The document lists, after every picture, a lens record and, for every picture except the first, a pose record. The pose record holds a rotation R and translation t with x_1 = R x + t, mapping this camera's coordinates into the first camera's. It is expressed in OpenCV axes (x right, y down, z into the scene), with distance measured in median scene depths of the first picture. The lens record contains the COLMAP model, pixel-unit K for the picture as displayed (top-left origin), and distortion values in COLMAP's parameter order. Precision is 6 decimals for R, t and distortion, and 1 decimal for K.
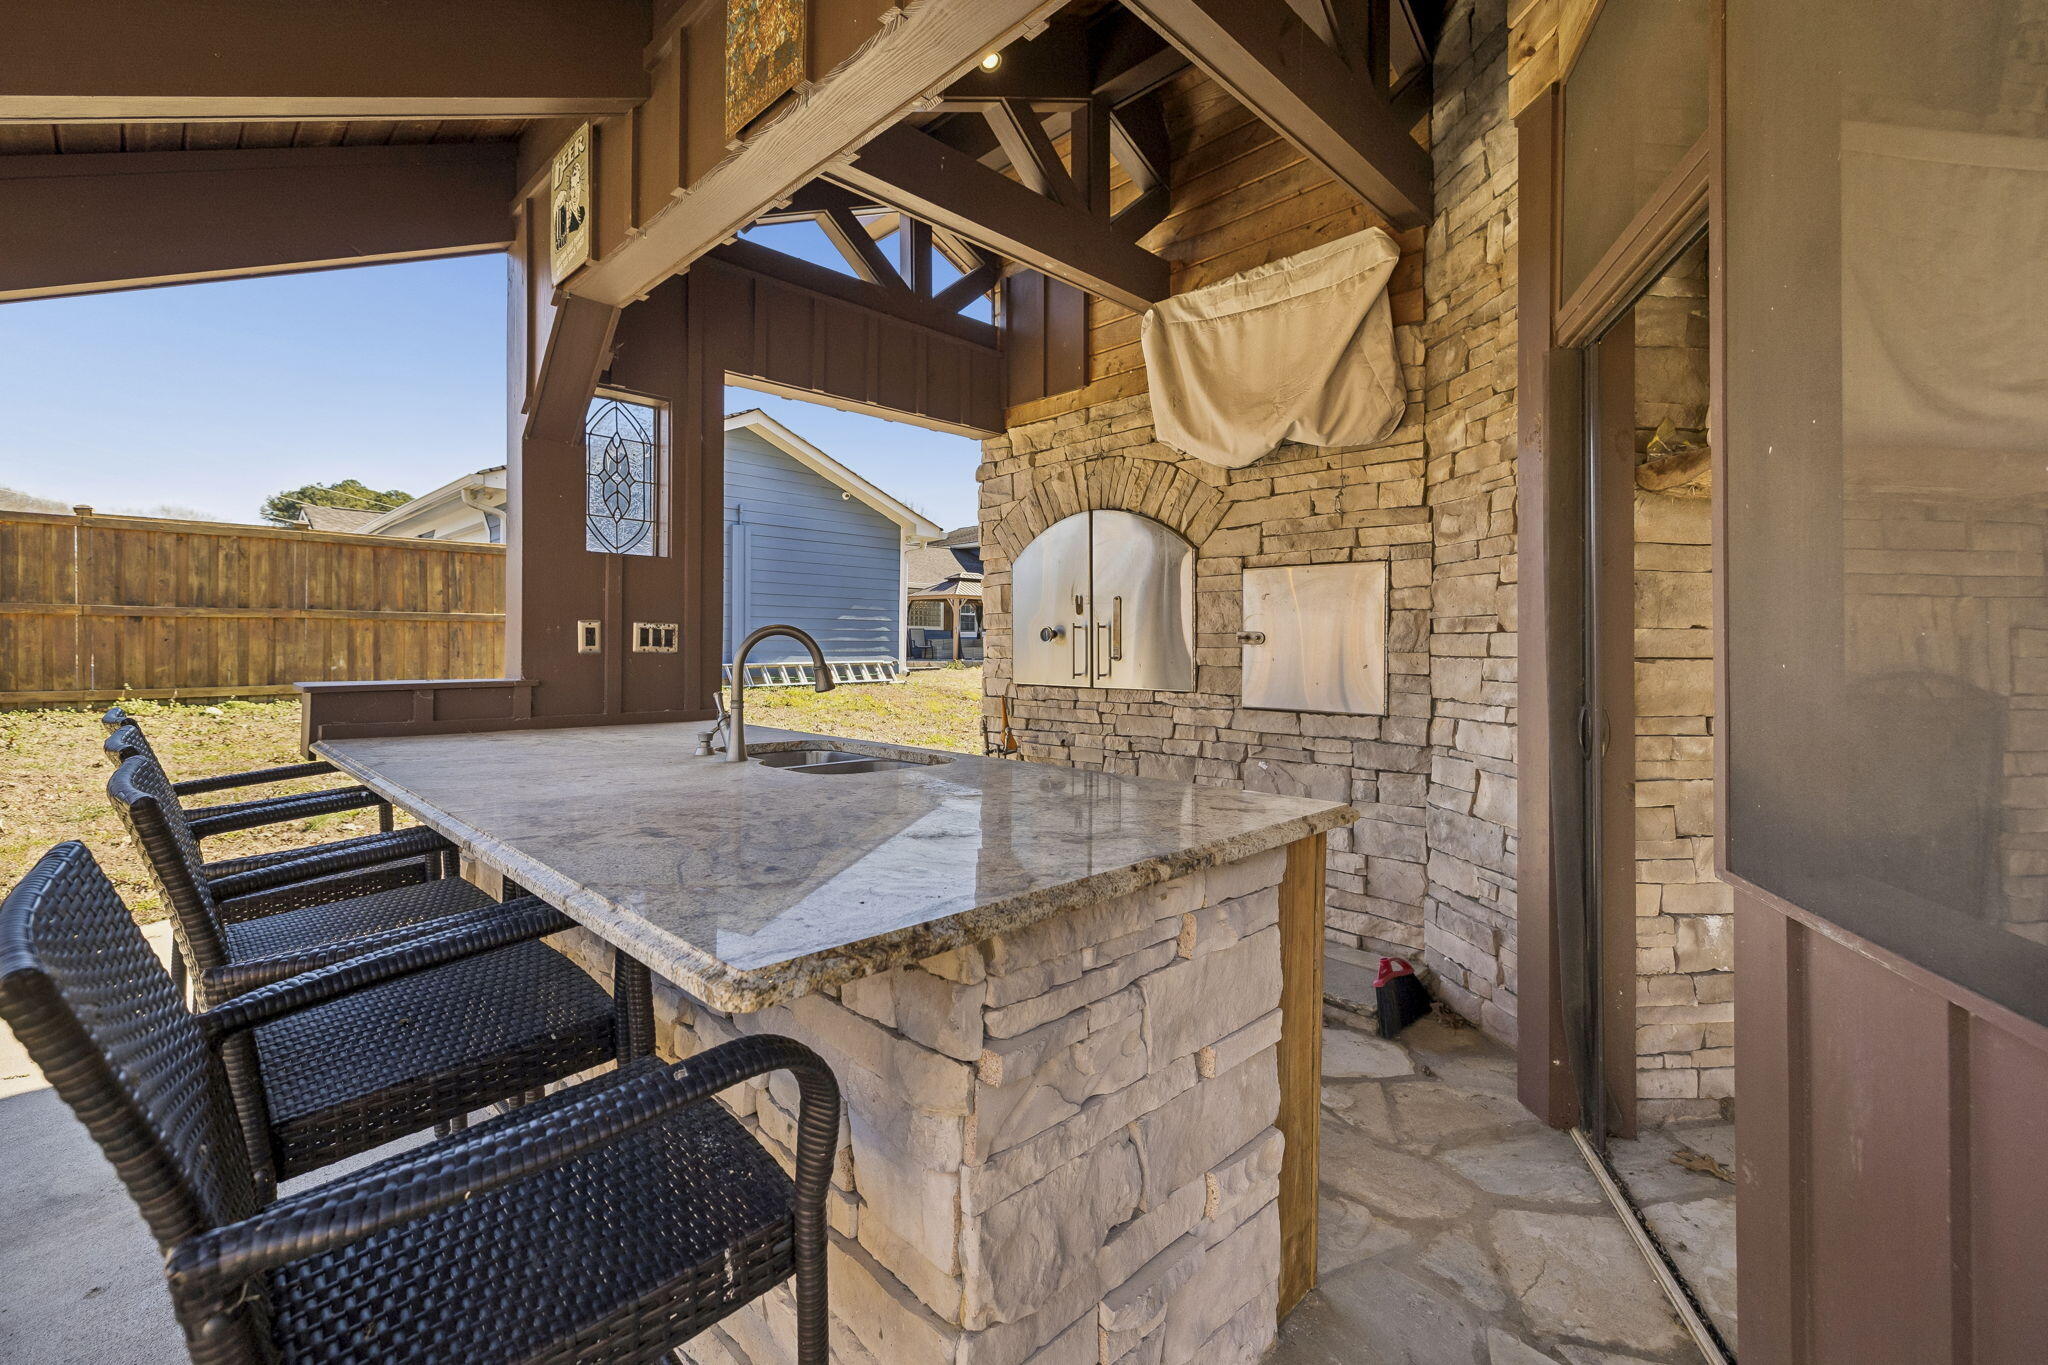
lens RADIAL K [[853.0, 0, 1017.1], [0, 853.0, 664.9], [0, 0, 1]] dist [0.006266, -0.000392]
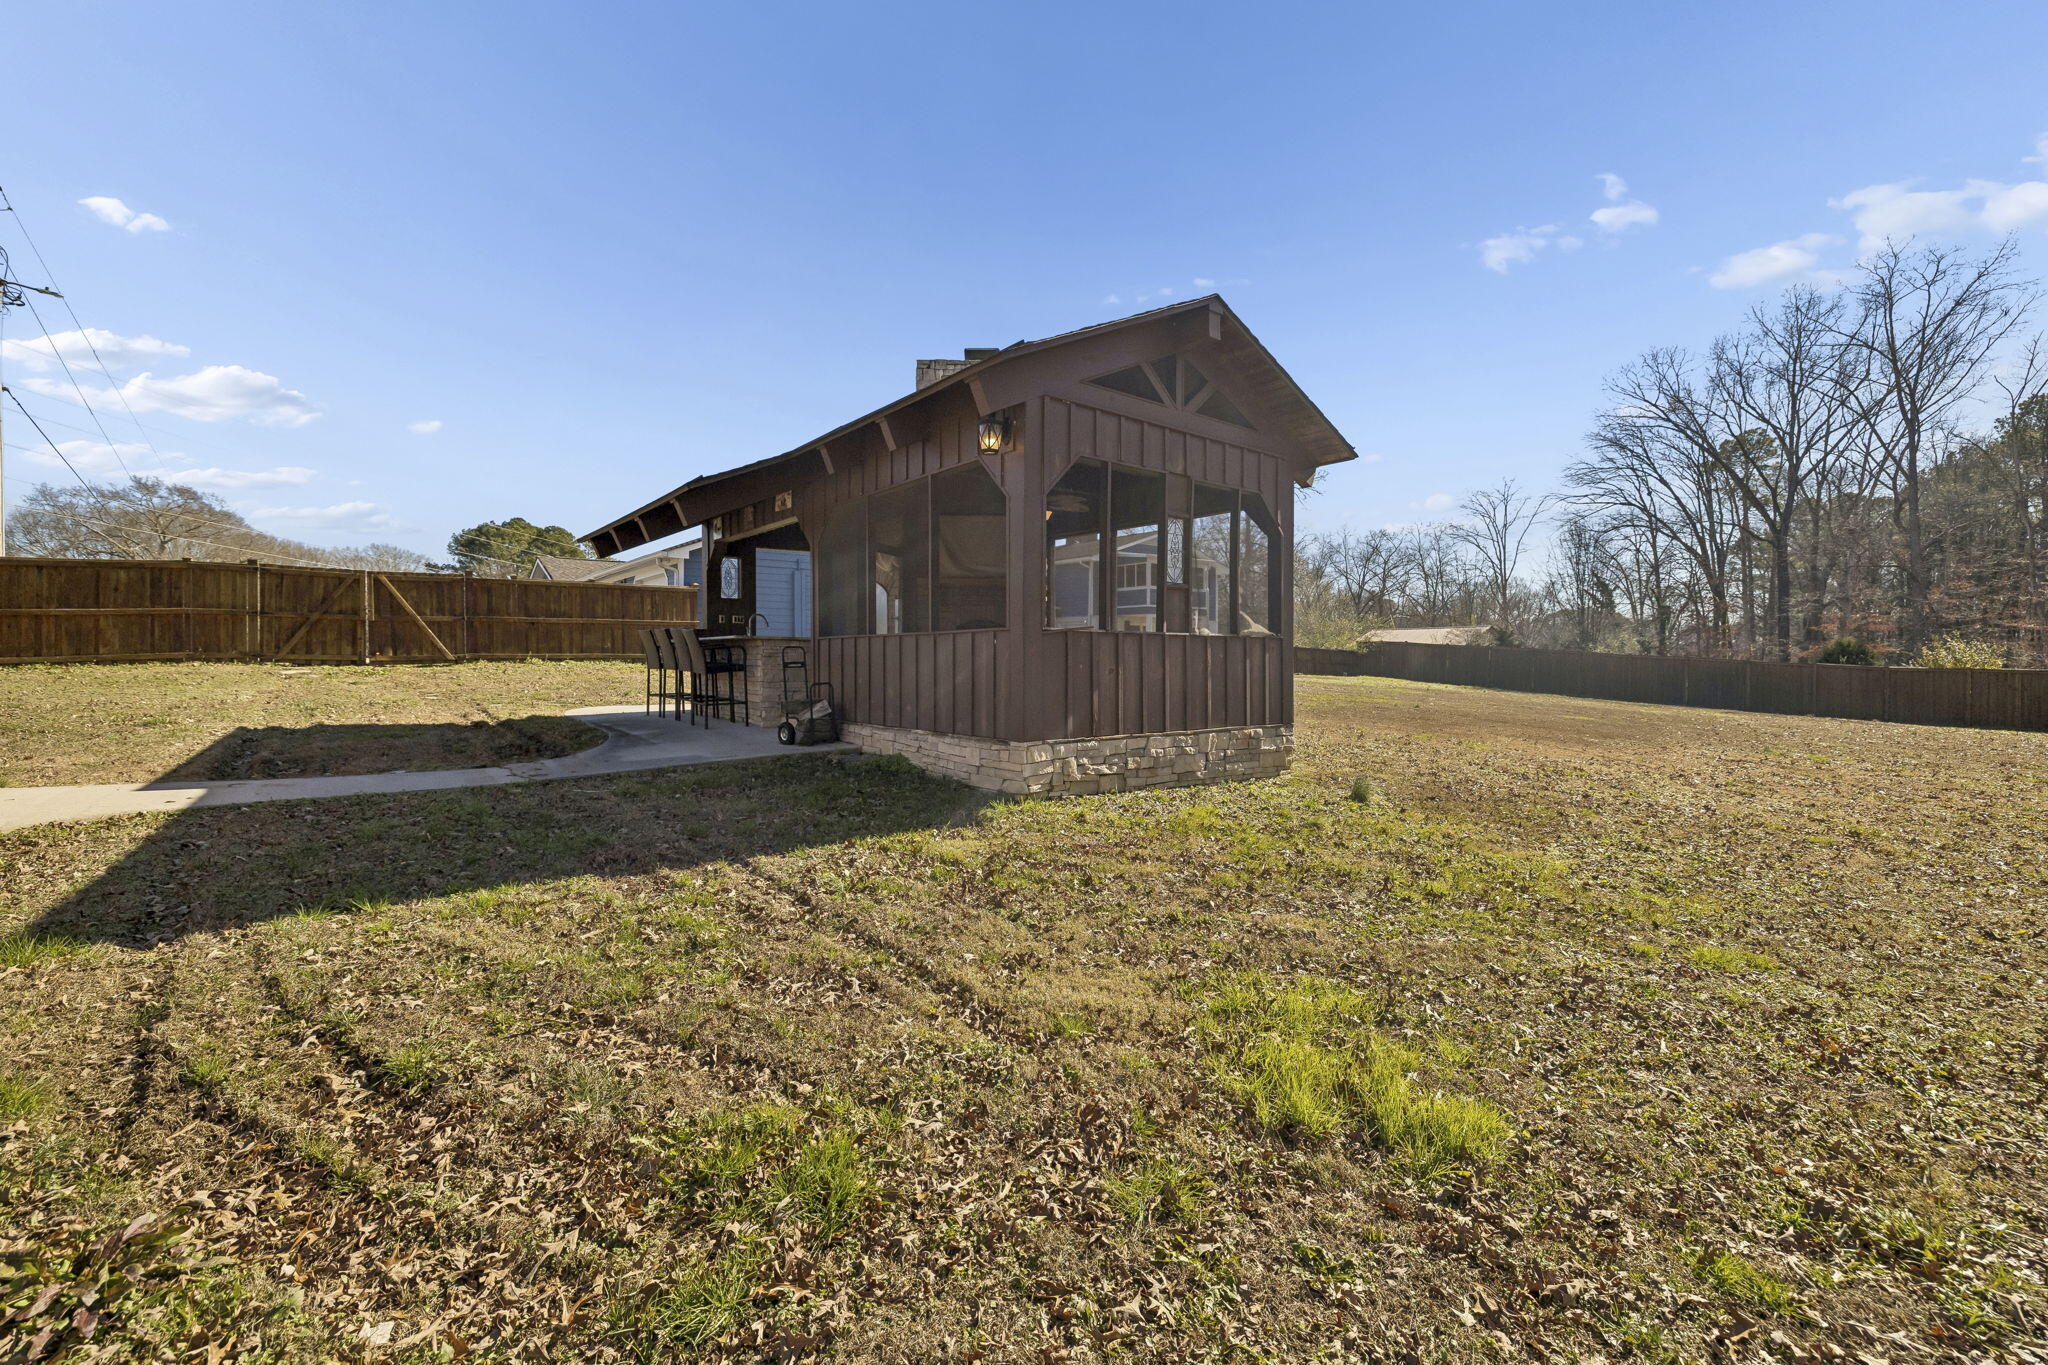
lens RADIAL K [[853.0, 0, 1017.1], [0, 853.0, 664.9], [0, 0, 1]] dist [0.006266, -0.000392]
pose [[0.992828, -0.002896, -0.119516, 0.390861], [0.000559, 0.999808, -0.019581, 0.074706], [0.119550, 0.019374, 0.992639, -0.808747]]
